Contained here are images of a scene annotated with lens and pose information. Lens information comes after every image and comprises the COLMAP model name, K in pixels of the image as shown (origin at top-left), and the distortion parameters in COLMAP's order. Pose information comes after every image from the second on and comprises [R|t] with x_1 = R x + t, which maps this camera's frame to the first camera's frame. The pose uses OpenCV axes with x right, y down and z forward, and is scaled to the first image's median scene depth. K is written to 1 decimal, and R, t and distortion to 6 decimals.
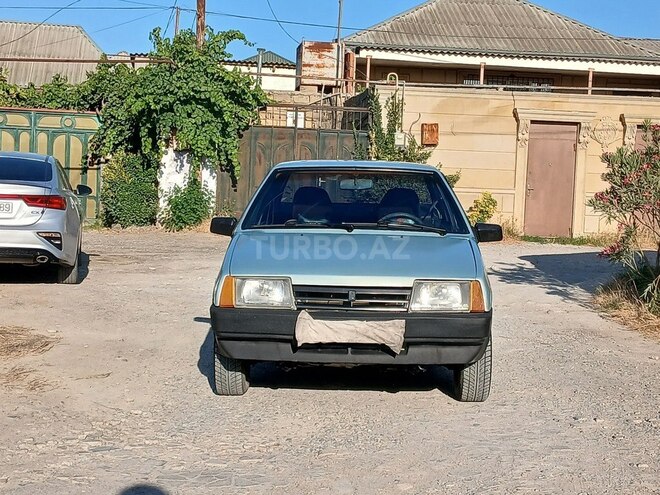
lens RADIAL K [[1184.1, 0, 329.4], [0, 1184.1, 247.2], [0, 0, 1]] dist [0.057273, 0.164937]
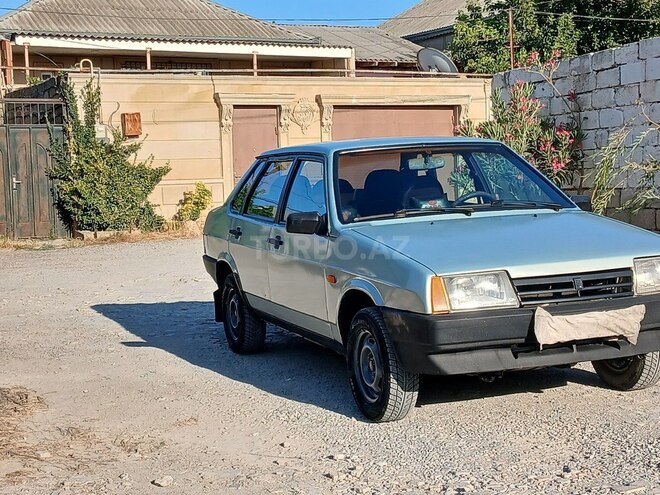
lens RADIAL K [[1200.9, 0, 331.7], [0, 1200.9, 247.2], [0, 0, 1]] dist [0.054059, 0.166779]
pose [[0.921786, -0.090387, 0.377015, -0.133828], [0.089111, 0.995803, 0.020866, -0.005644], [-0.377319, 0.014362, 0.925972, 0.071869]]
